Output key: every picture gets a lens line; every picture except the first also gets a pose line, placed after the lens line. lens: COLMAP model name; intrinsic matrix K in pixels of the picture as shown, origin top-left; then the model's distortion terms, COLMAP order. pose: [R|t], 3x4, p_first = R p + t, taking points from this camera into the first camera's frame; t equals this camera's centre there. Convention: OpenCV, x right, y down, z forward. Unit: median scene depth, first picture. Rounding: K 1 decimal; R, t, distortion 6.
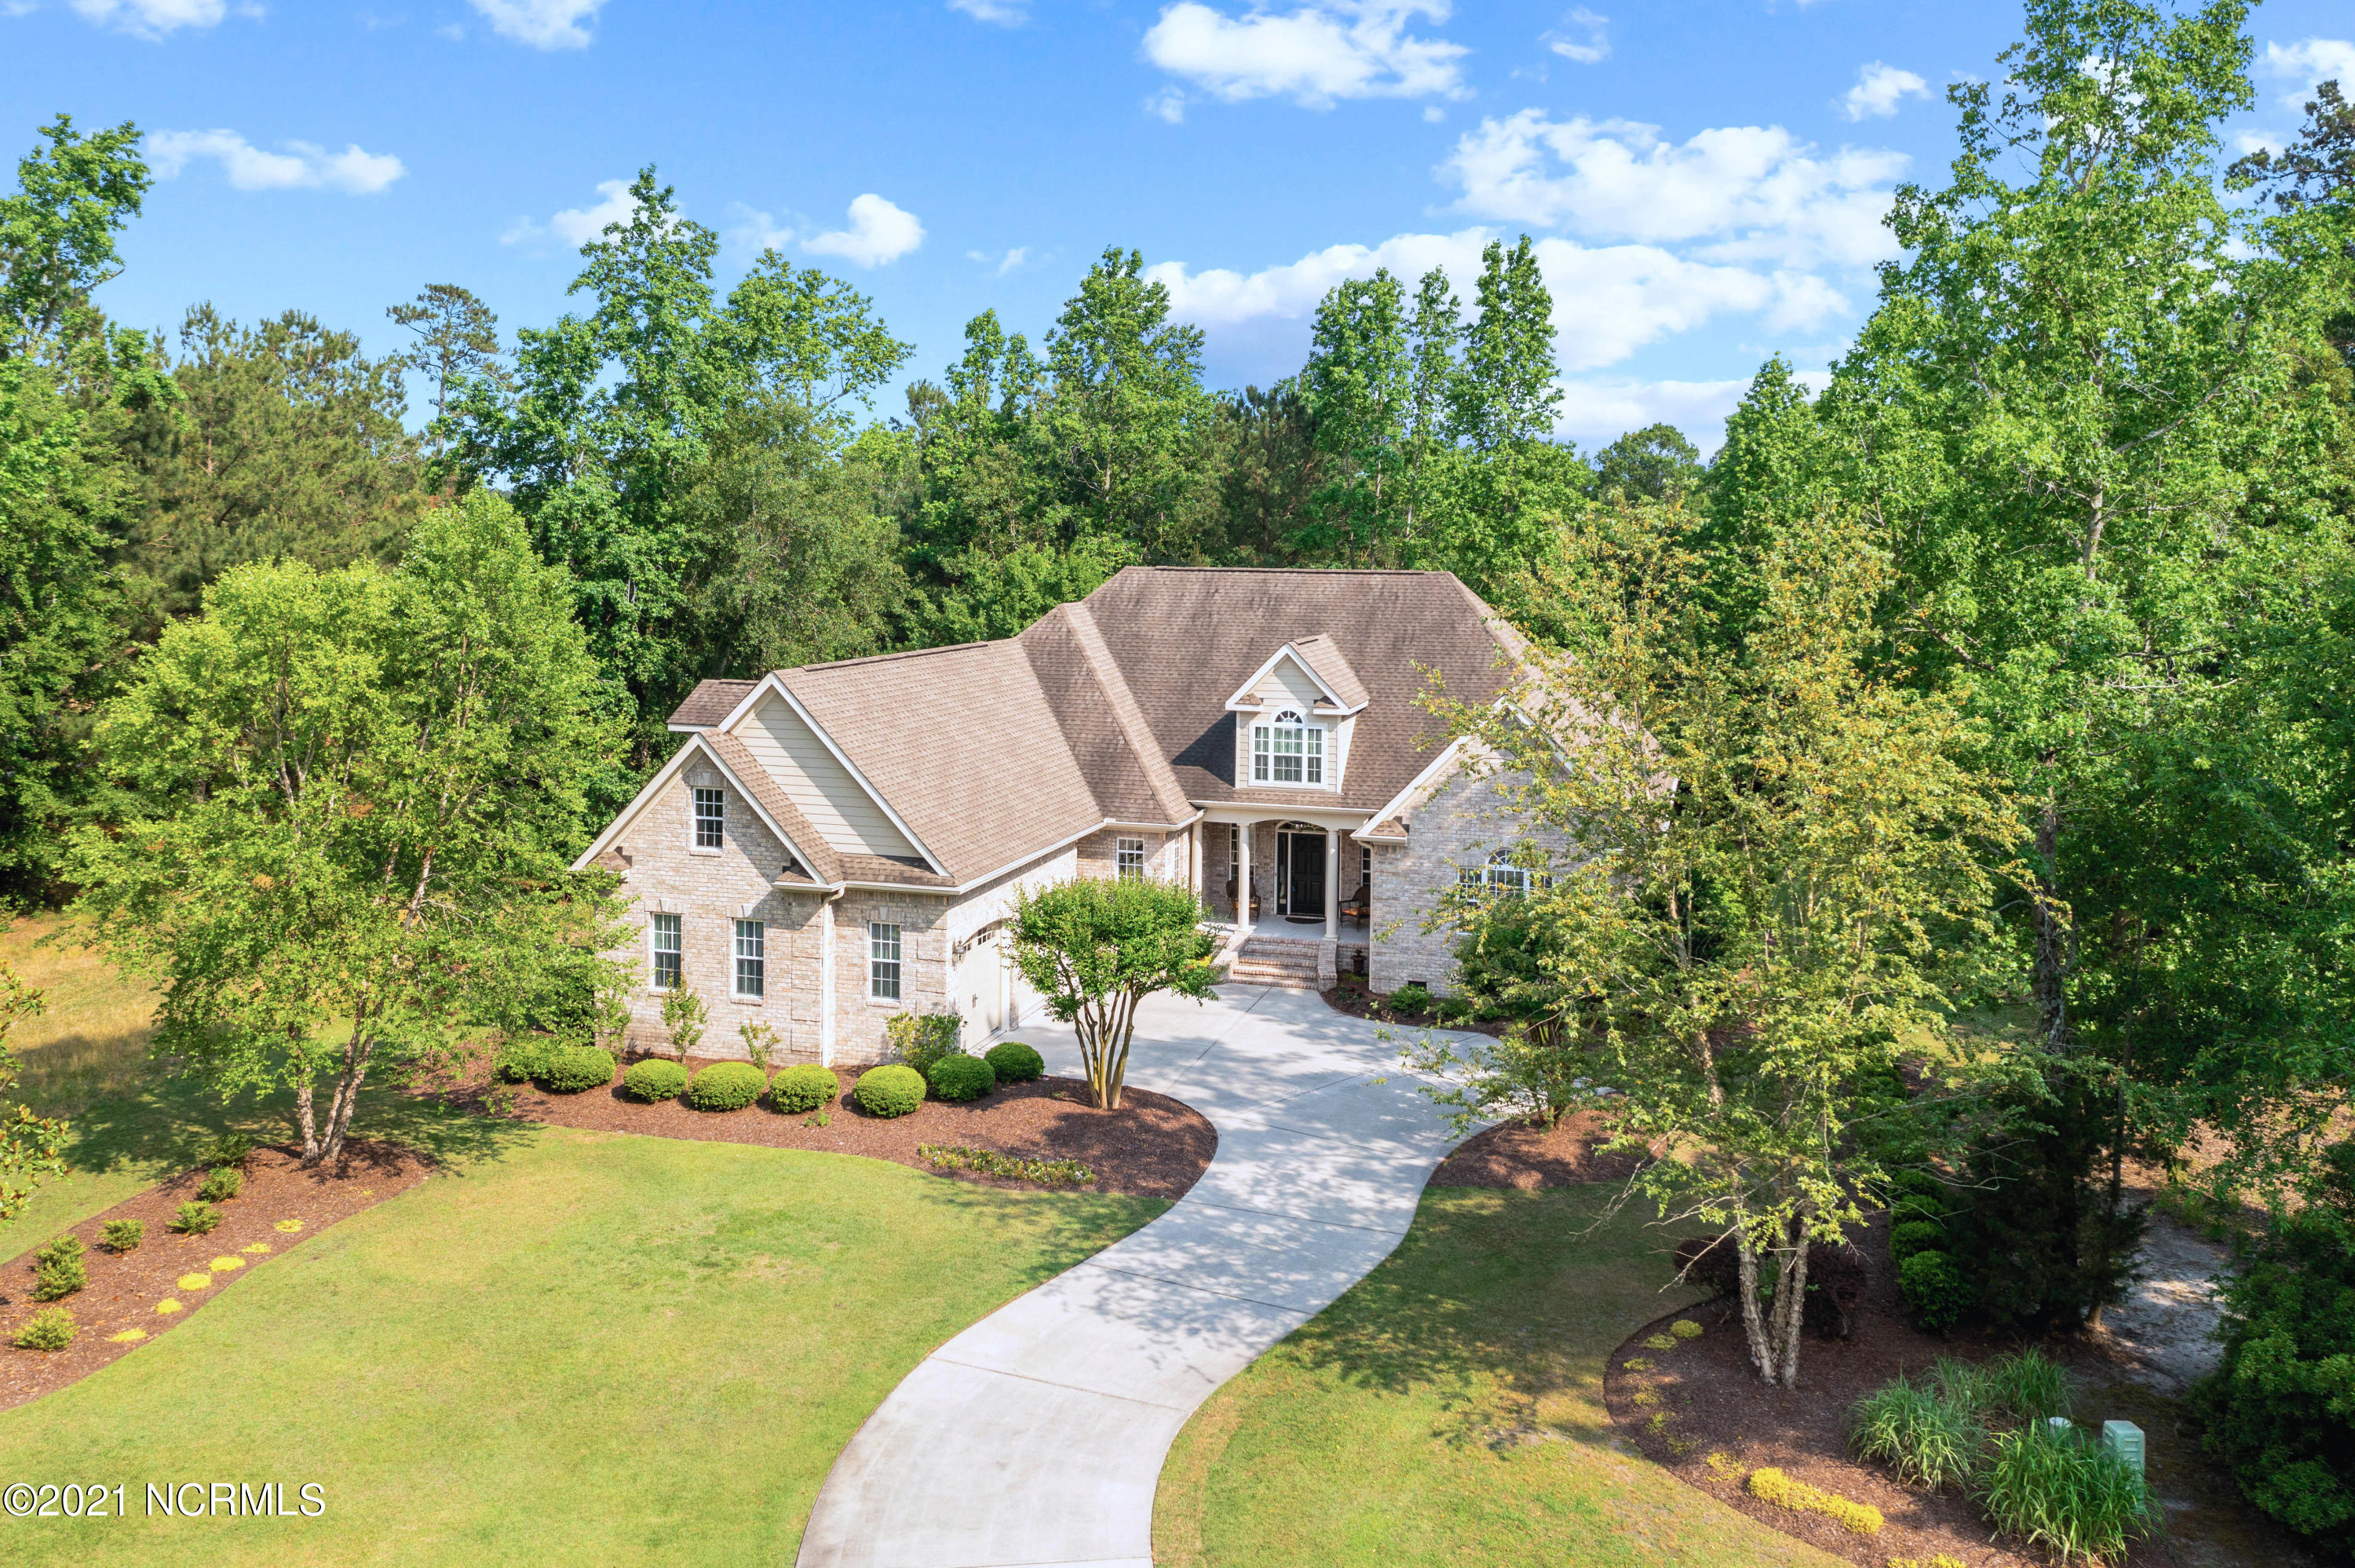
lens RADIAL K [[1936.1, 0, 1190.2], [0, 1936.1, 578.3], [0, 0, 1]] dist [-0.001105, -0.007876]
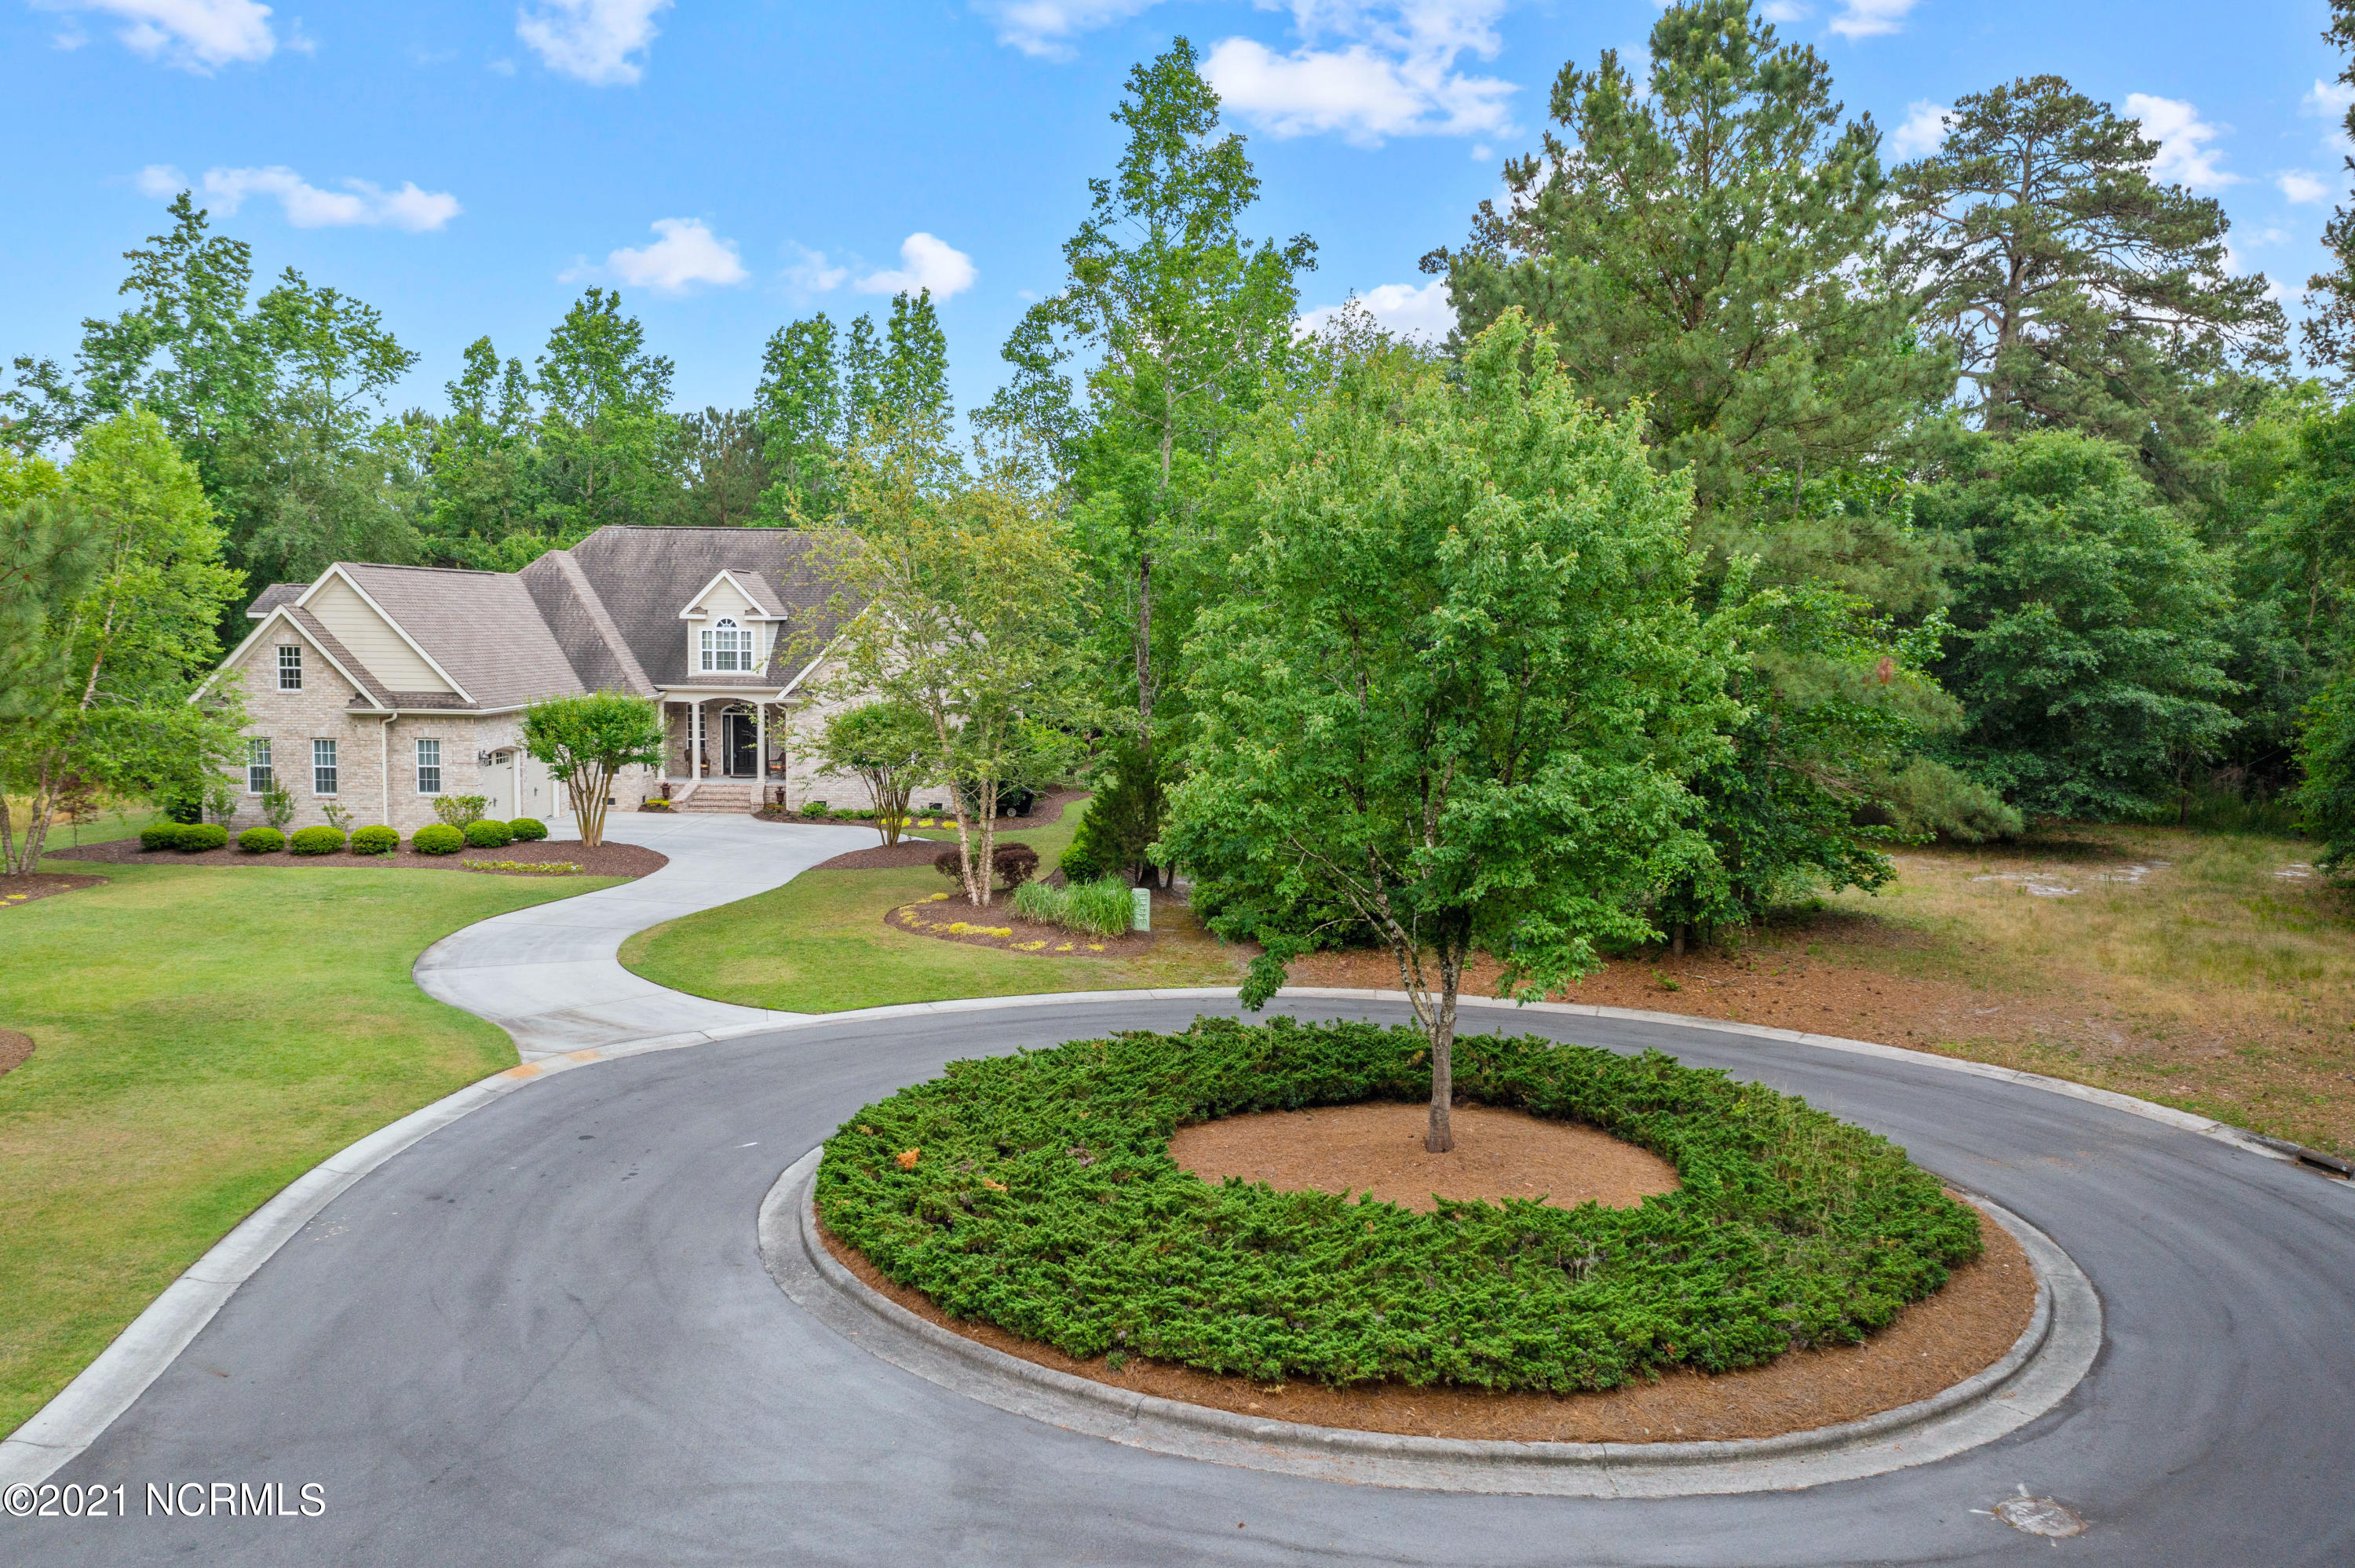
lens RADIAL K [[1860.4, 0, 1180.6], [0, 1860.4, 814.2], [0, 0, 1]] dist [-0.004951, -0.011456]
pose [[0.967738, -0.020867, 0.251092, 0.028383], [-0.001359, 0.996118, 0.088020, 0.090375], [-0.251954, -0.085521, 0.963953, -0.378767]]
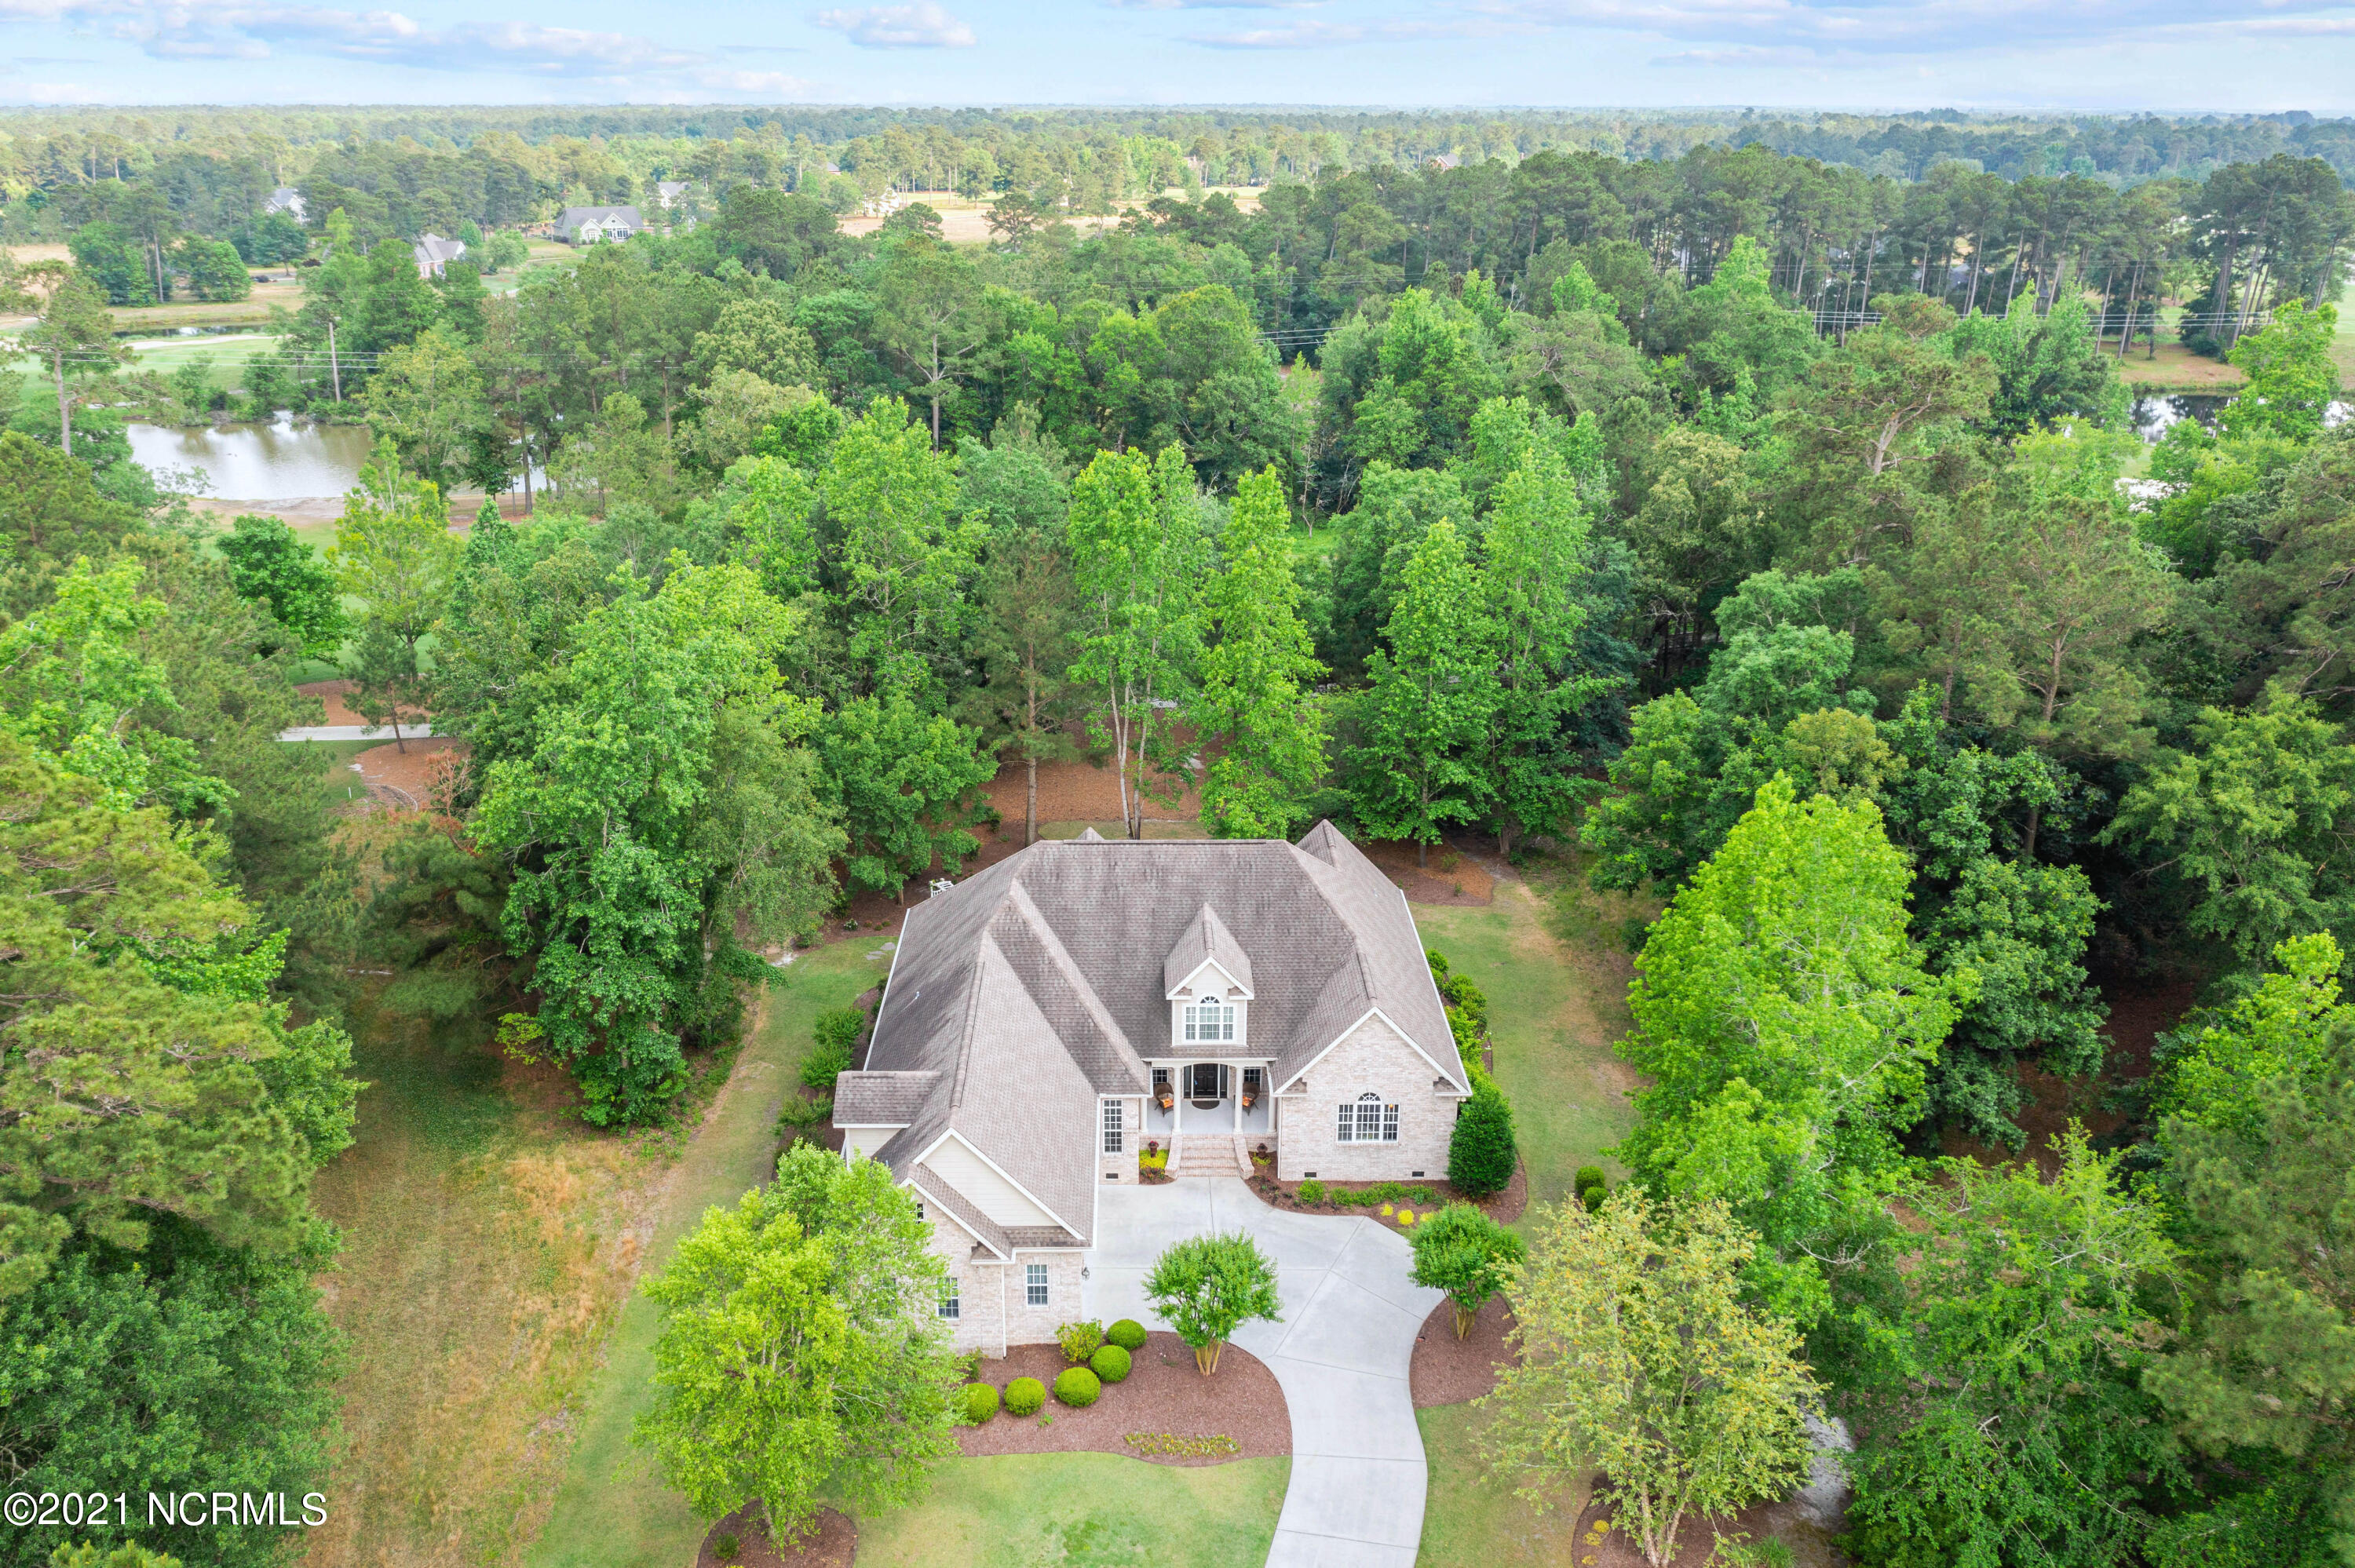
lens RADIAL K [[1860.4, 0, 1180.6], [0, 1860.4, 814.2], [0, 0, 1]] dist [-0.004951, -0.011456]
pose [[0.956476, -0.111547, 0.269651, -0.327581], [0.013199, 0.939647, 0.341890, -0.531360], [-0.291514, -0.323450, 0.900222, -0.193593]]
